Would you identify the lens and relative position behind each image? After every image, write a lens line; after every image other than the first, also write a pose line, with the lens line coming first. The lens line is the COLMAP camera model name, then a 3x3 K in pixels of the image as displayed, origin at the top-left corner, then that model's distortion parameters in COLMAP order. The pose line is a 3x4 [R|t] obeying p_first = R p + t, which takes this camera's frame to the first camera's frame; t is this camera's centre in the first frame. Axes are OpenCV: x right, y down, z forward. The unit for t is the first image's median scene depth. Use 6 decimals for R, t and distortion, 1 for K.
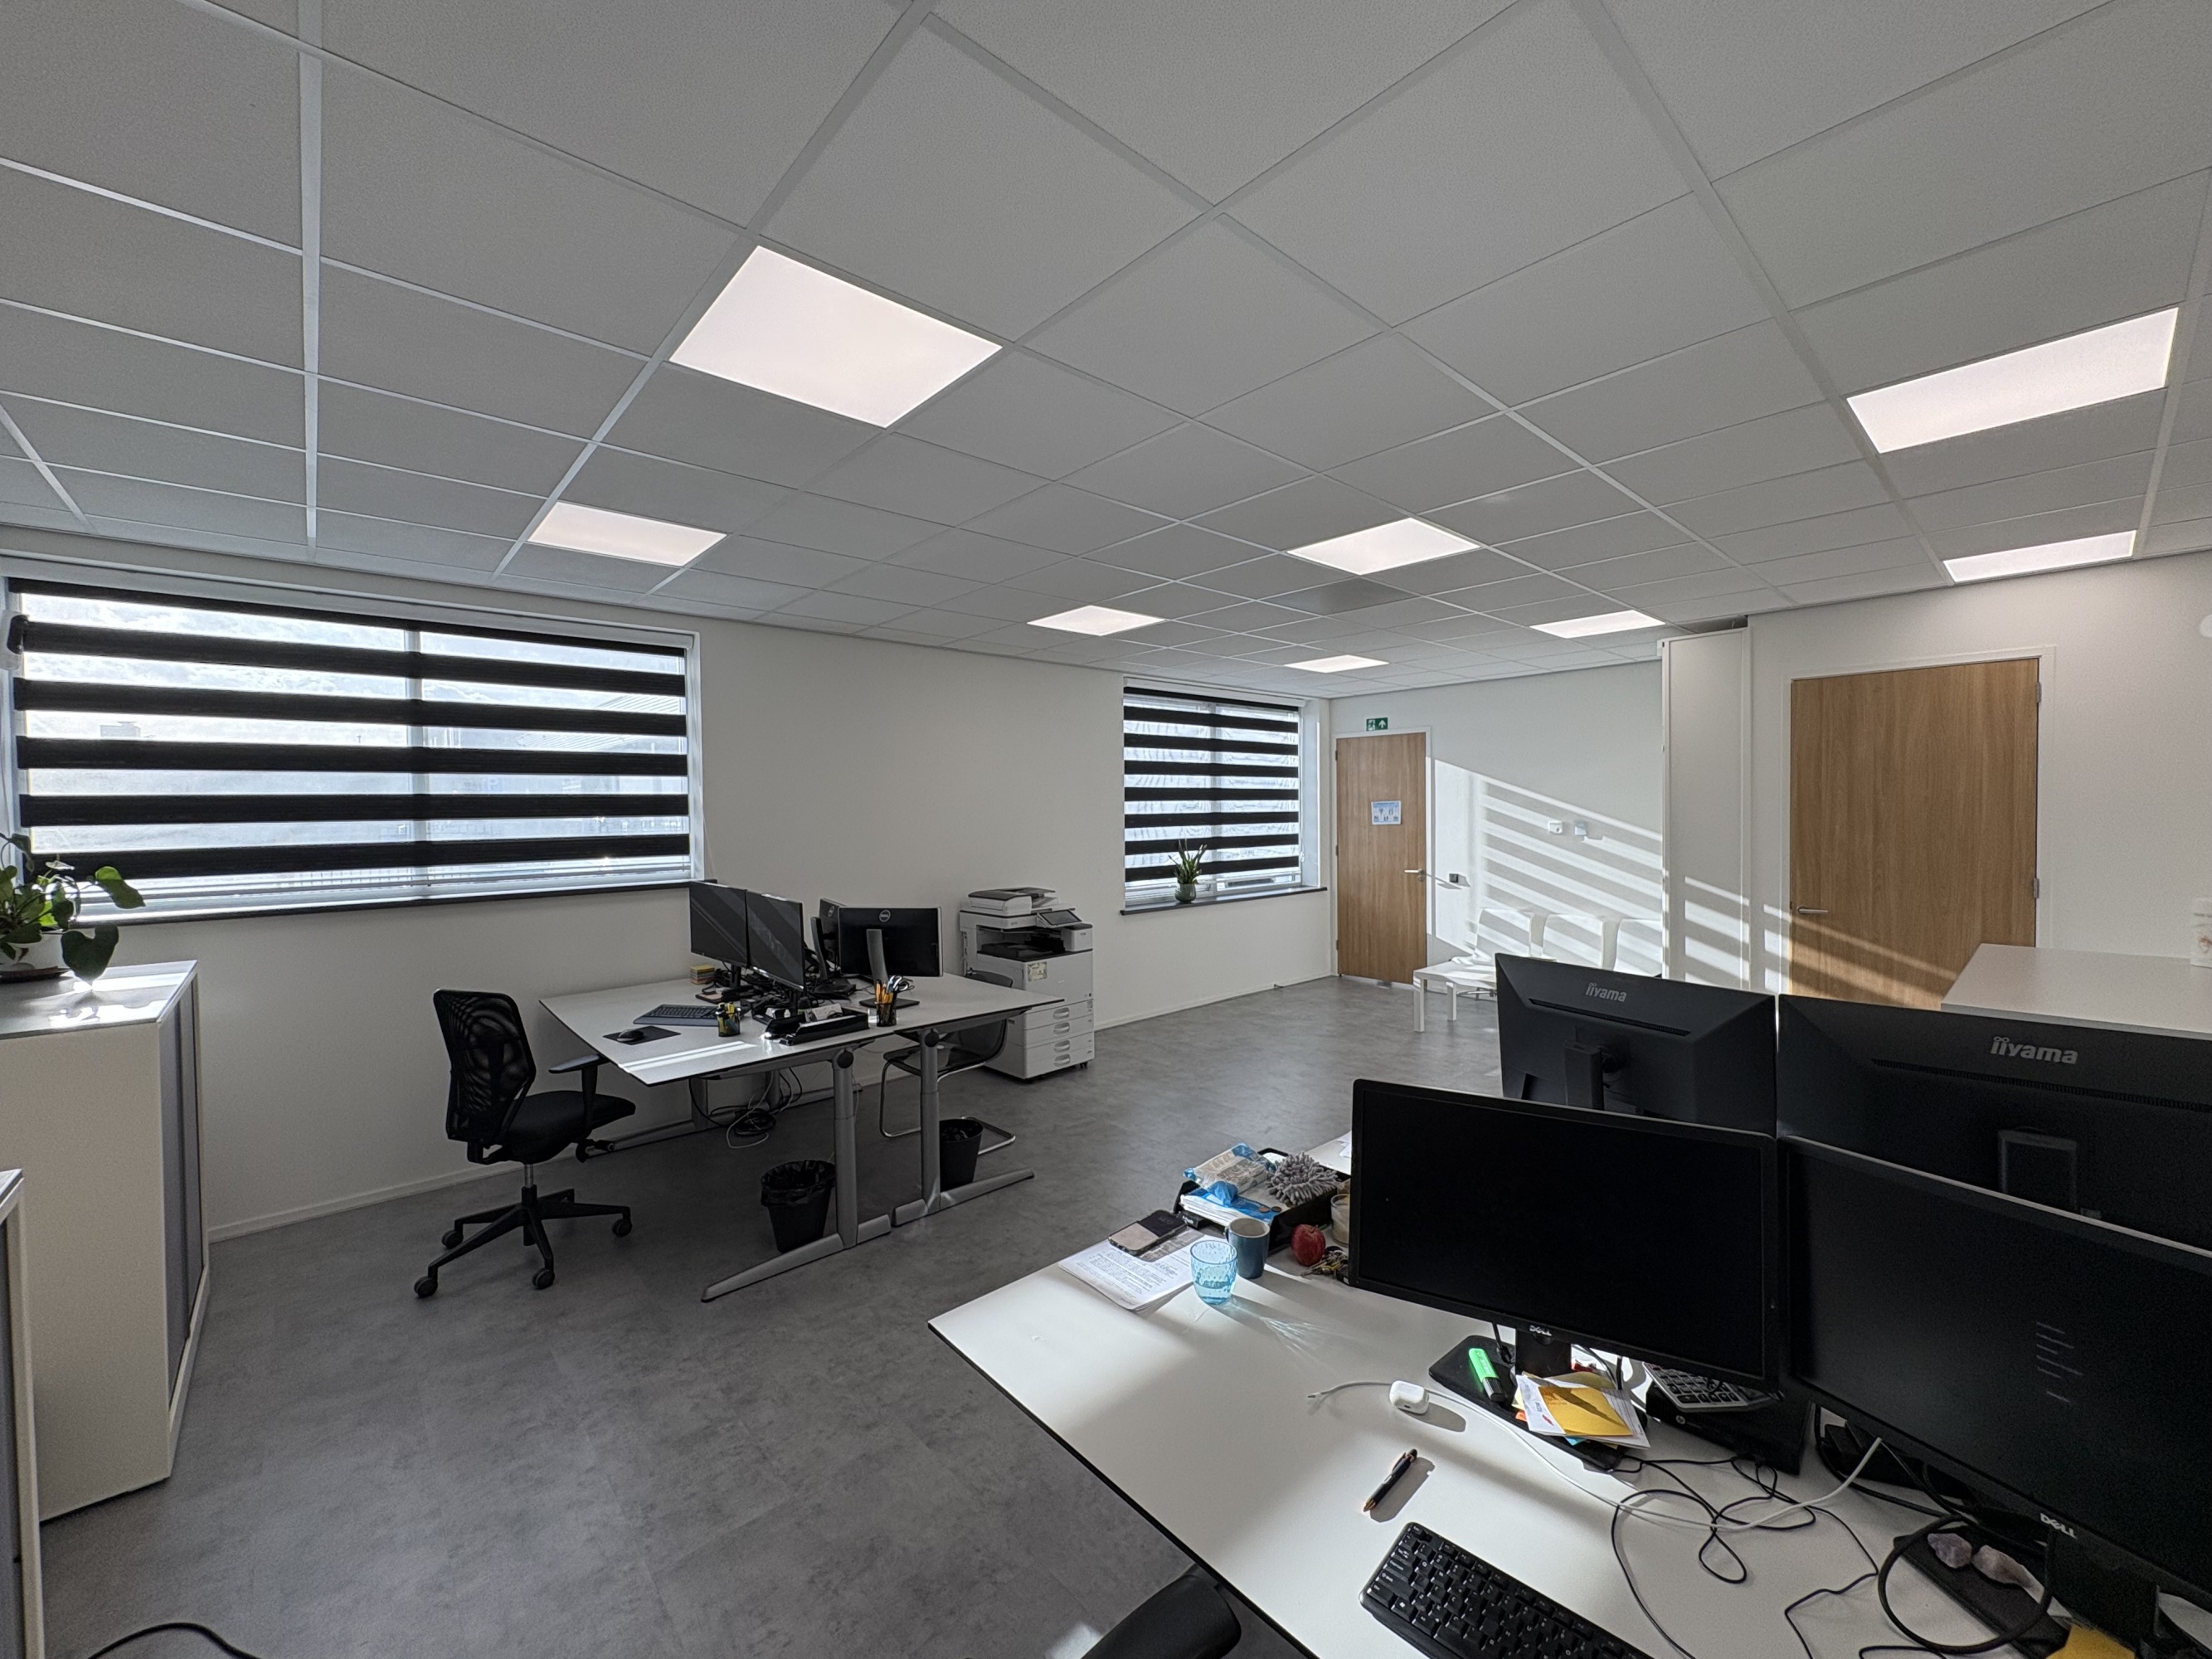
lens RADIAL K [[877.9, 0, 1106.0], [0, 877.9, 829.5], [0, 0, 1]] dist [-0.001425, -0.000081]
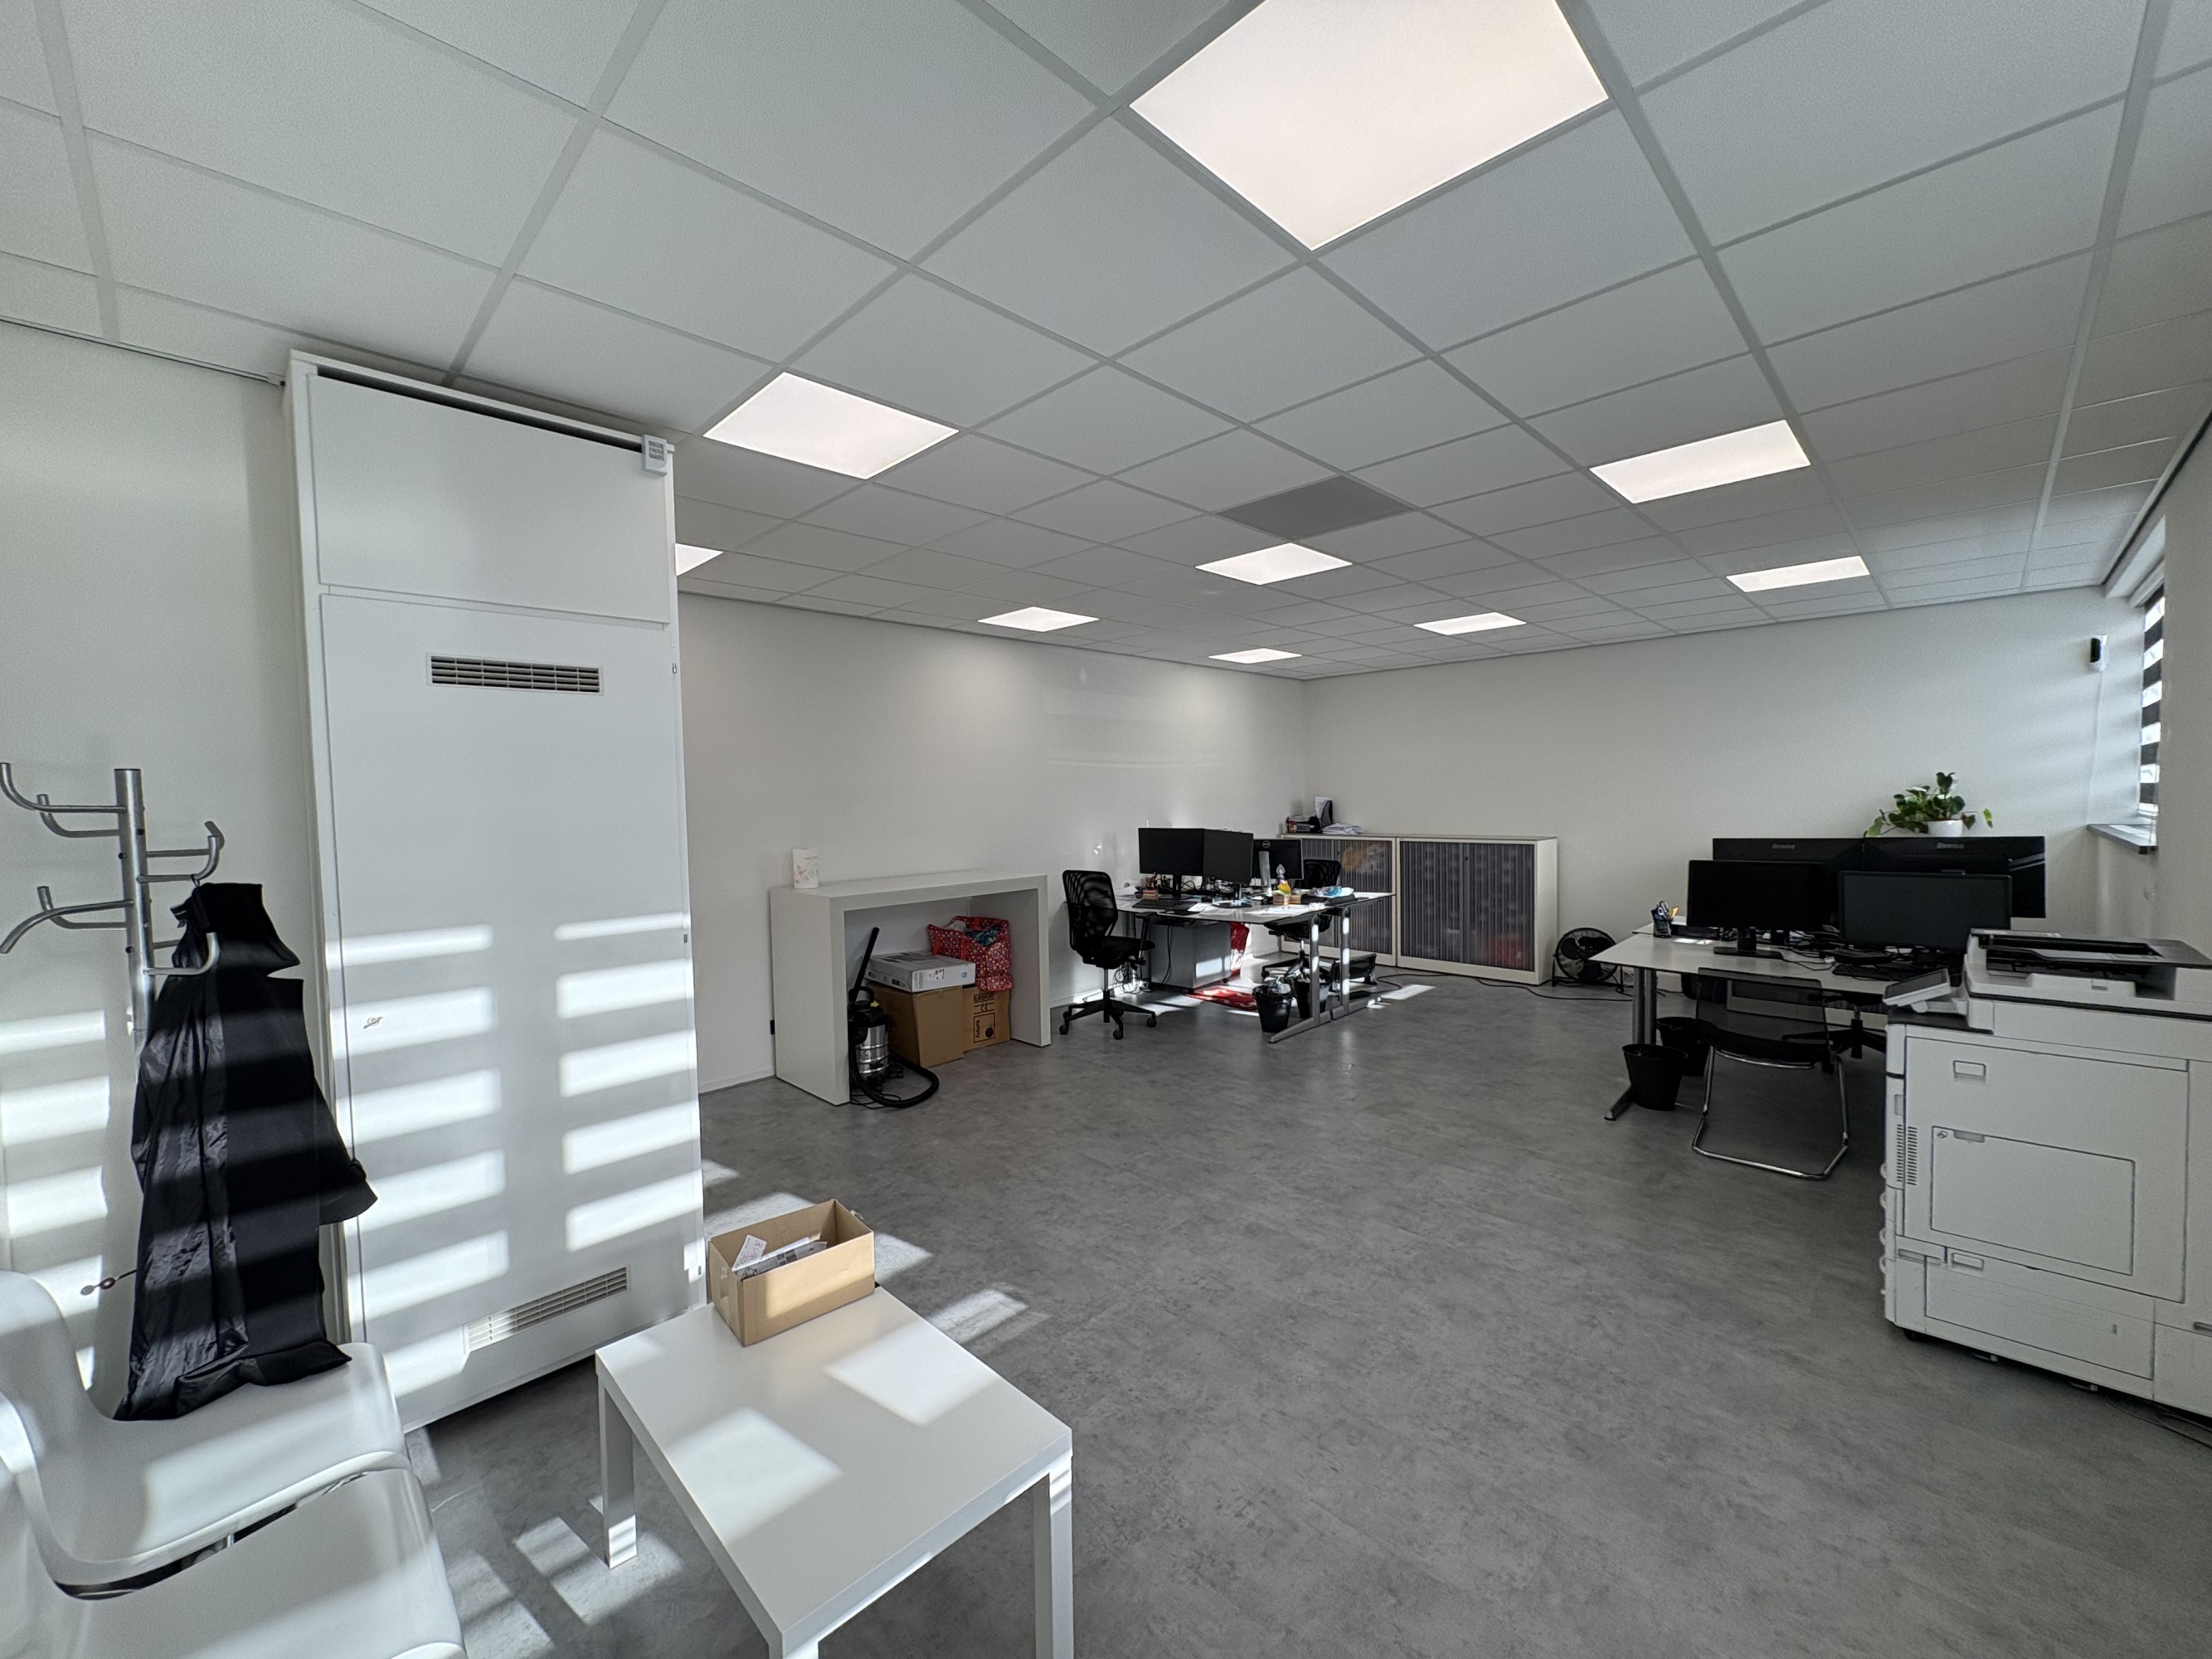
lens RADIAL K [[882.1, 0, 1105.3], [0, 882.1, 827.7], [0, 0, 1]] dist [-0.000581, 0.000072]
pose [[-0.997959, 0.035898, -0.052822, 0.417585], [0.032636, 0.997582, 0.061355, -0.029722], [0.054896, 0.059506, -0.996717, 1.483270]]
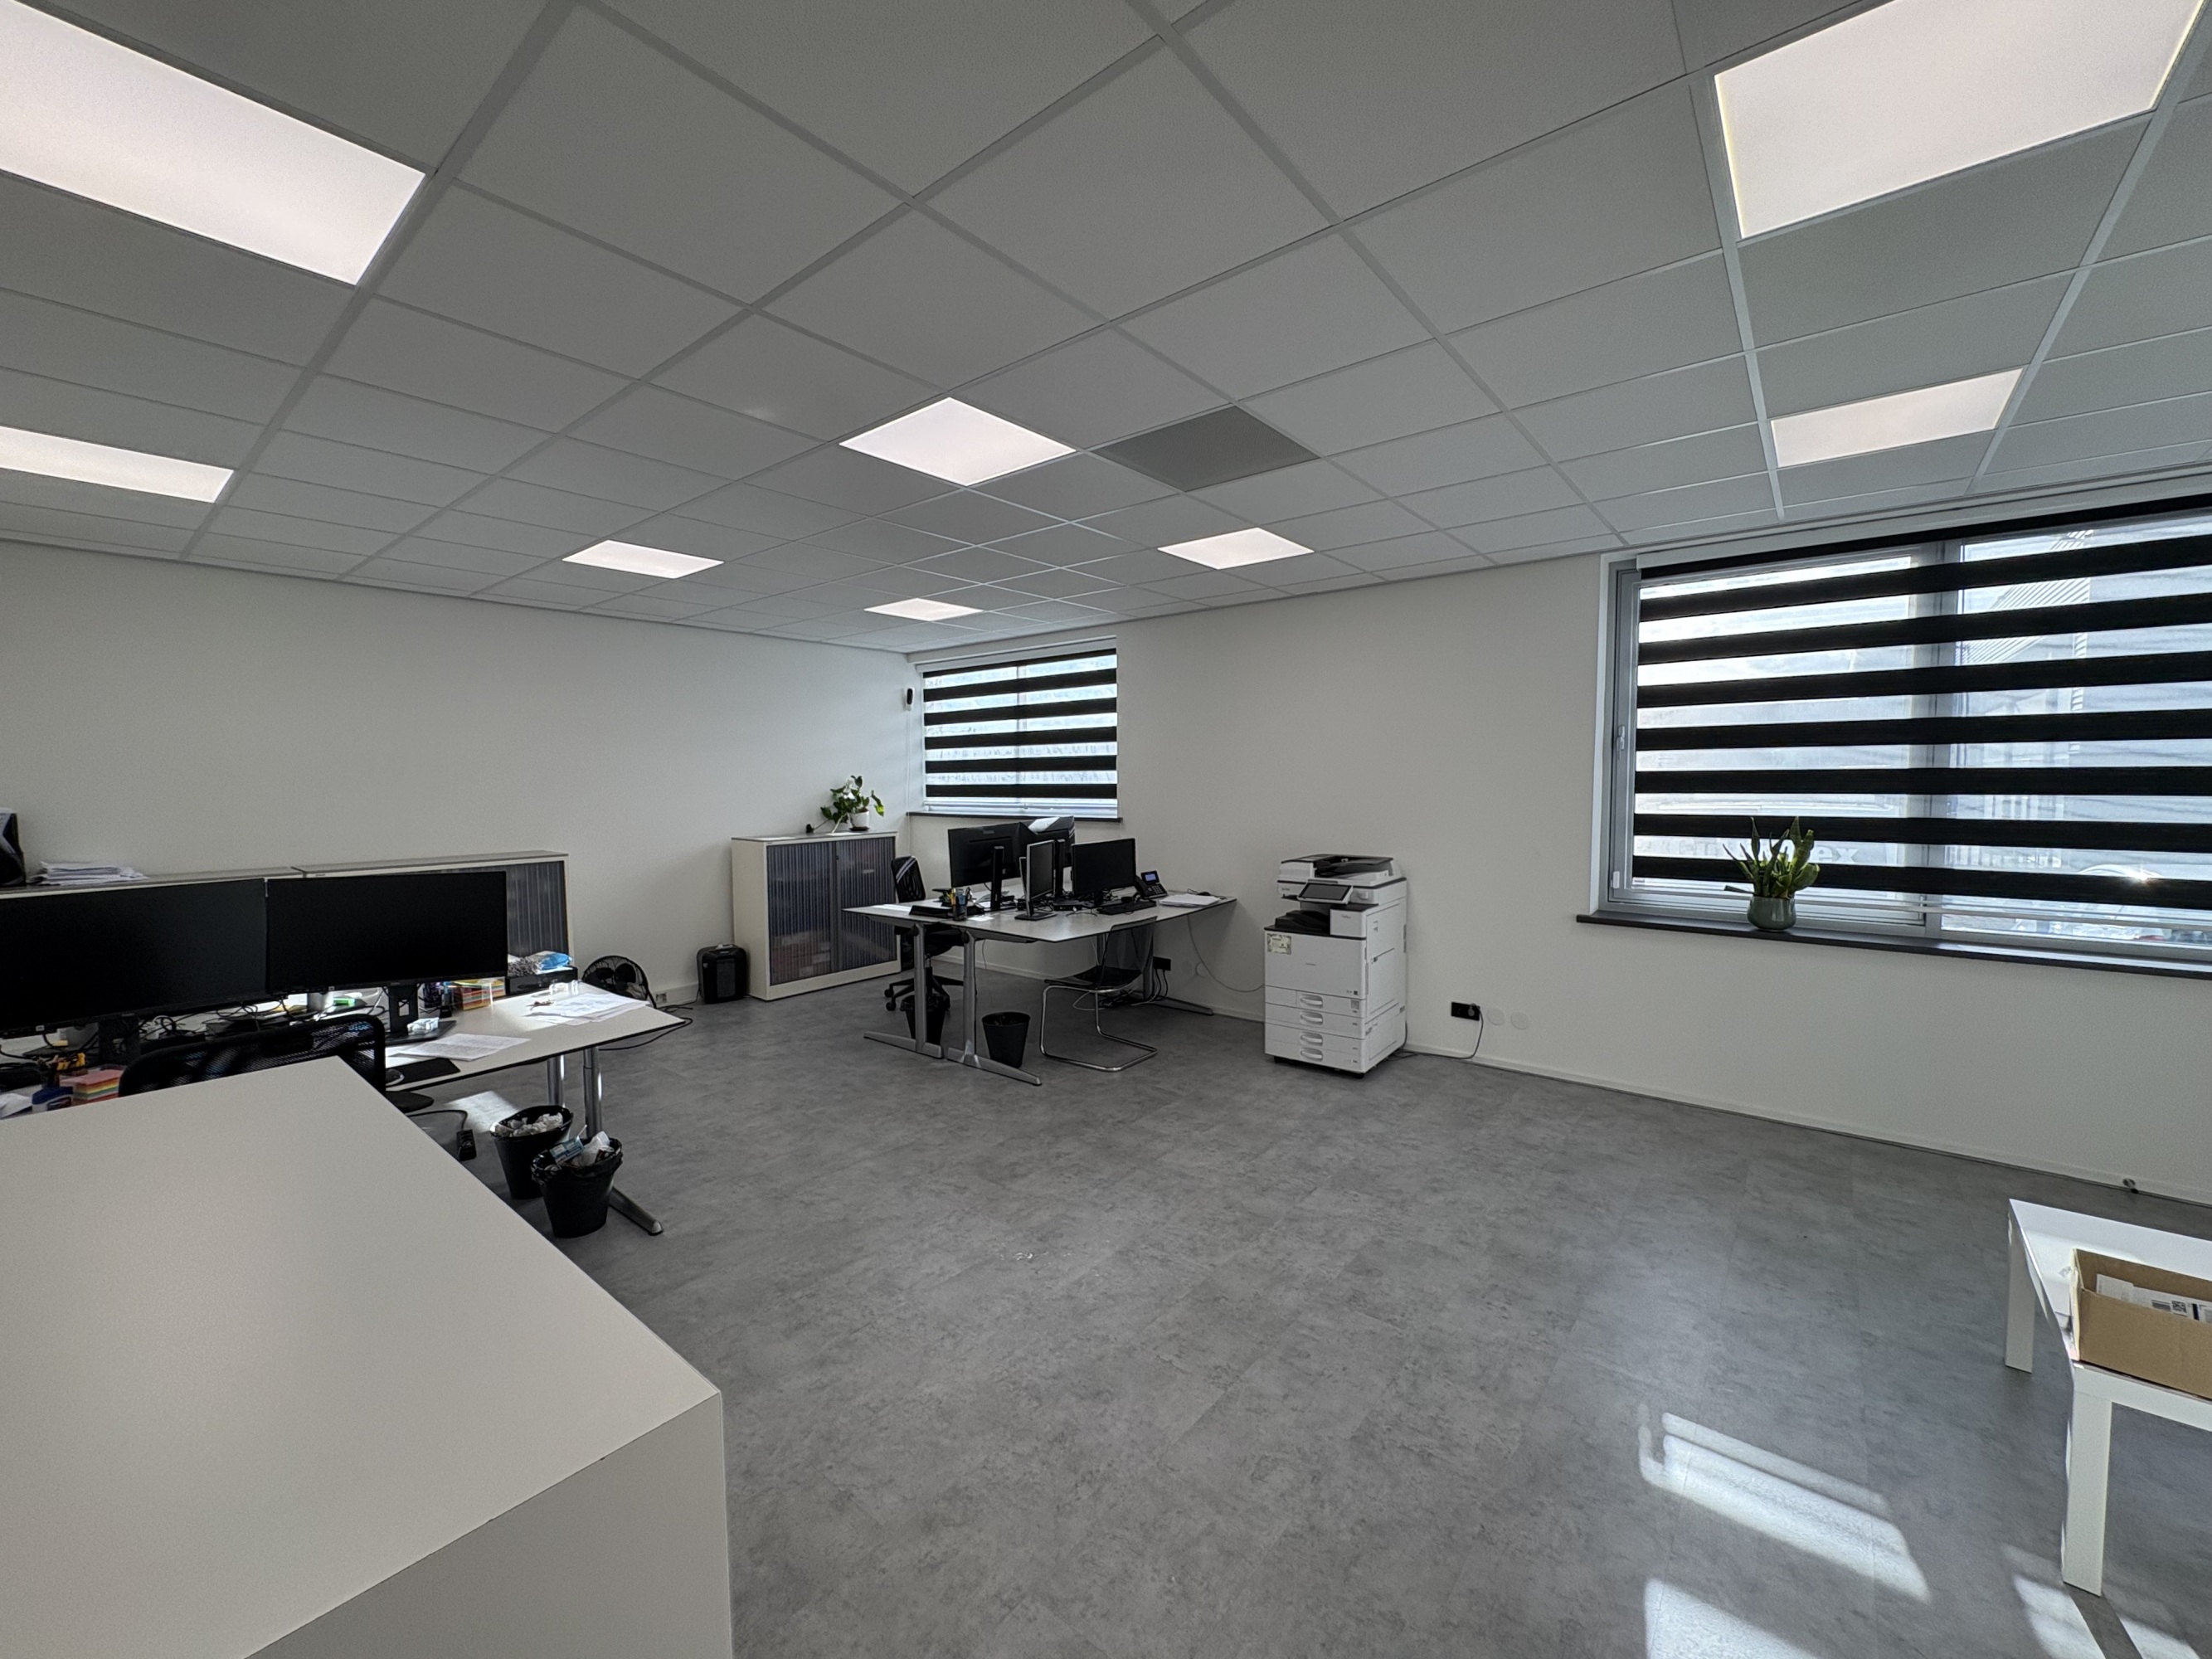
lens RADIAL K [[882.1, 0, 1105.3], [0, 882.1, 827.7], [0, 0, 1]] dist [-0.000581, 0.000072]
pose [[0.149014, 0.073274, -0.986116, 0.779464], [-0.015182, 0.997303, 0.071811, -0.021751], [0.988719, 0.004270, 0.149725, 0.674996]]
